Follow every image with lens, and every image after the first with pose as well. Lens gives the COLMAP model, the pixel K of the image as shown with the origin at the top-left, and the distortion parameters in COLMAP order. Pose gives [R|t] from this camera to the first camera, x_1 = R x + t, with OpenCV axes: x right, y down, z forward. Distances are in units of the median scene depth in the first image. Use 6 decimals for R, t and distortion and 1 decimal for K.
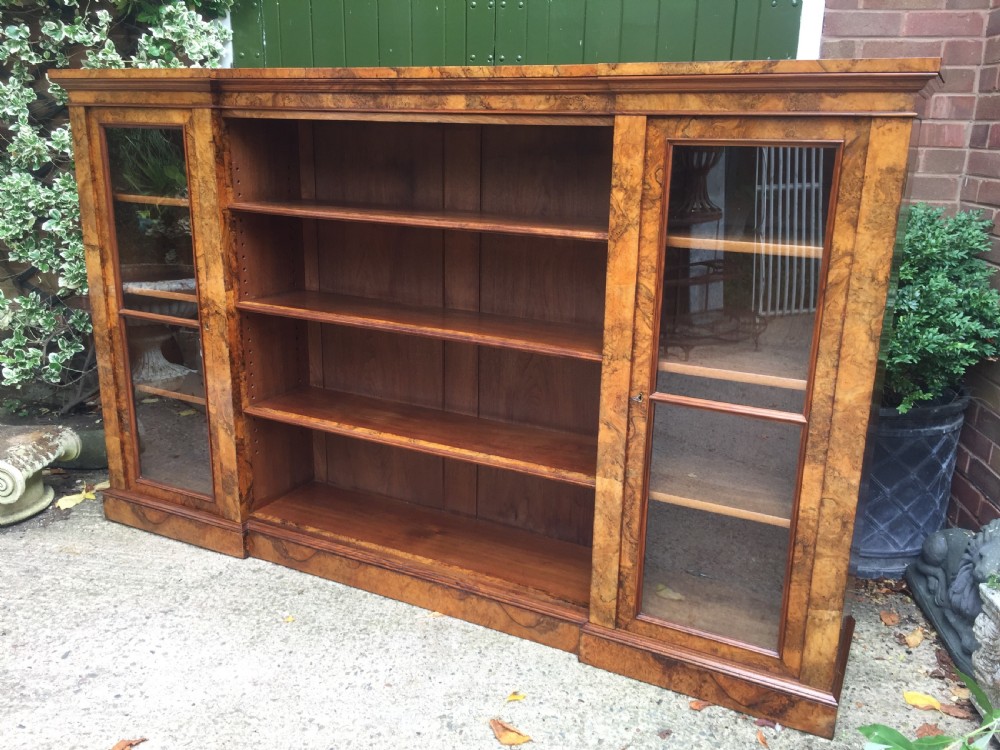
lens RADIAL K [[844.9, 0, 481.6], [0, 844.9, 372.6], [0, 0, 1]] dist [0.072203, -0.095440]
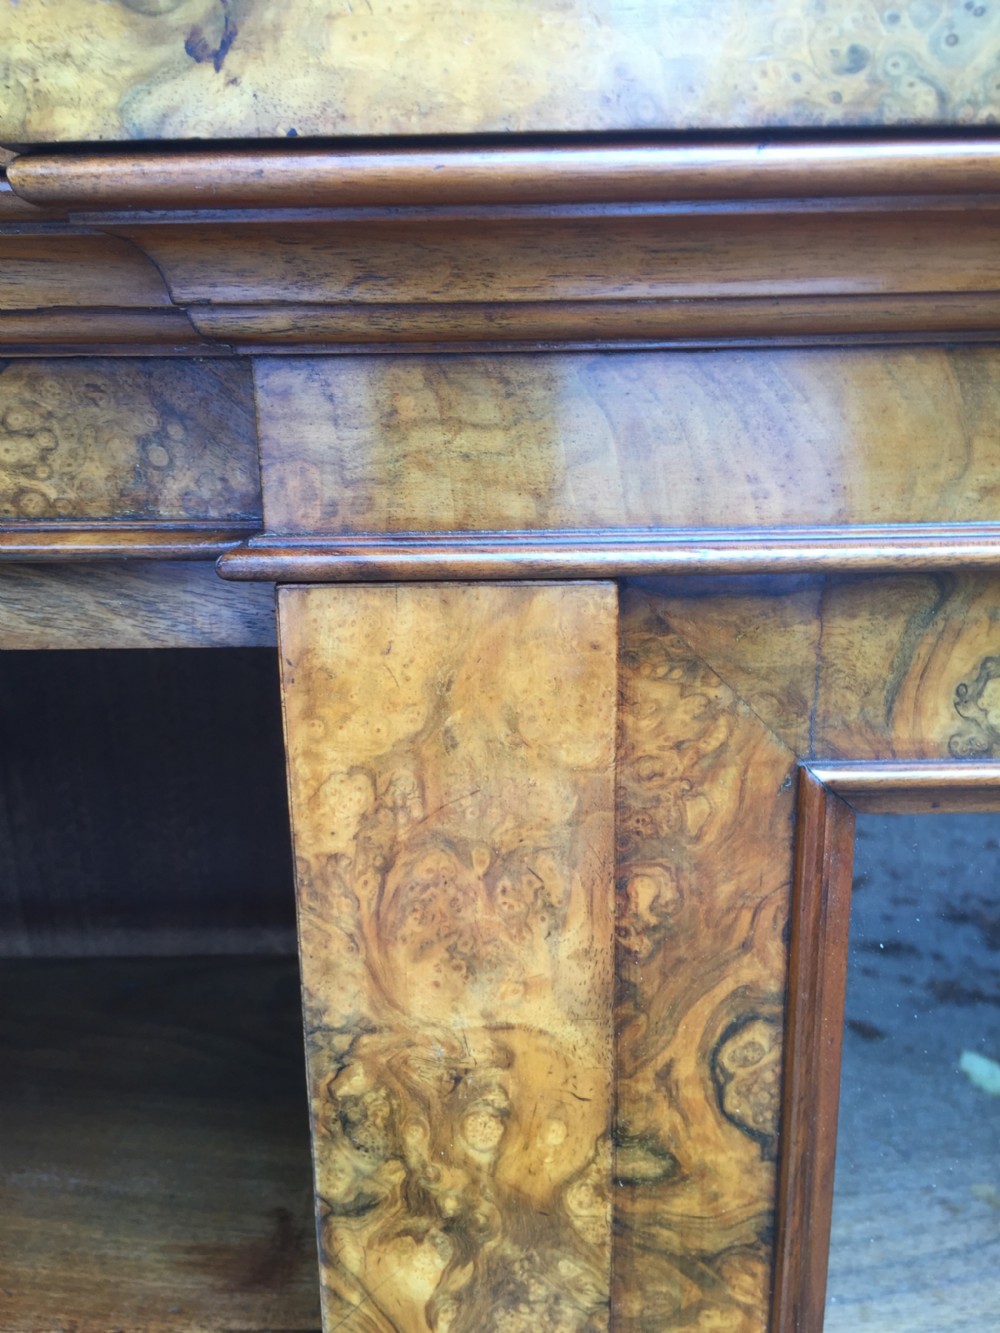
lens RADIAL K [[1173.7, 0, 506.7], [0, 1173.7, 695.5], [0, 0, 1]] dist [0.082737, -0.110377]
pose [[0.885228, -0.159206, 0.437063, 0.106370], [0.156571, 0.986760, 0.042322, -0.255428], [-0.438014, 0.030967, 0.898435, 0.764144]]
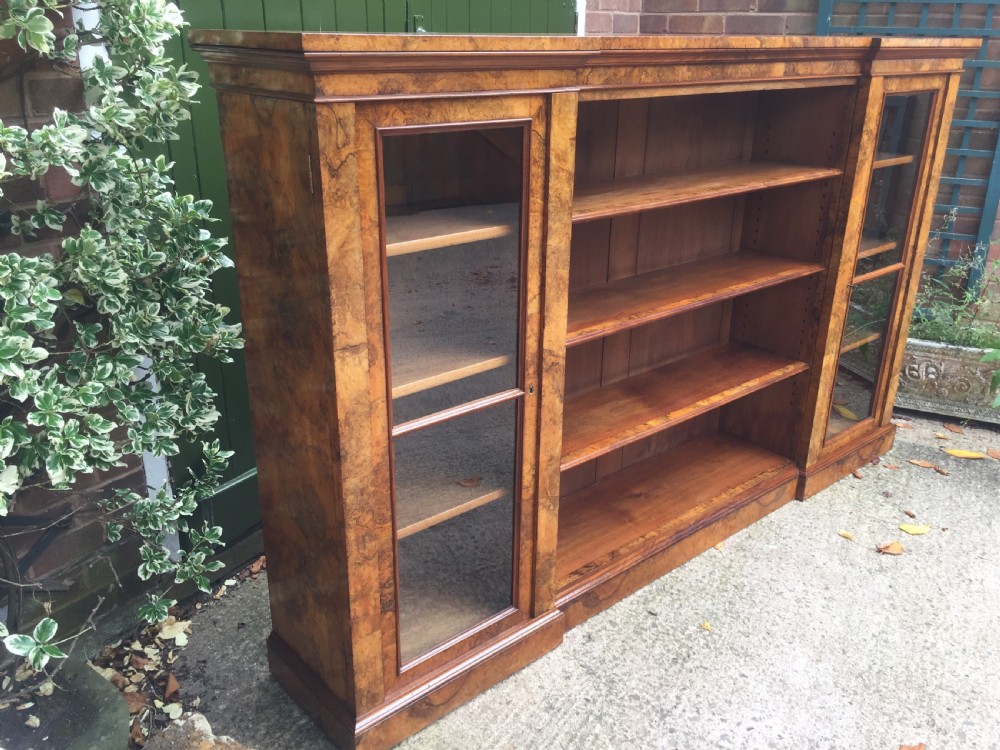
lens RADIAL K [[880.5, 0, 490.0], [0, 880.5, 387.2], [0, 0, 1]] dist [0.082737, -0.110377]
pose [[0.365279, -0.363896, 0.856826, -1.228964], [0.254169, 0.924444, 0.284256, -0.350731], [-0.895527, 0.113946, 0.430171, 0.866269]]
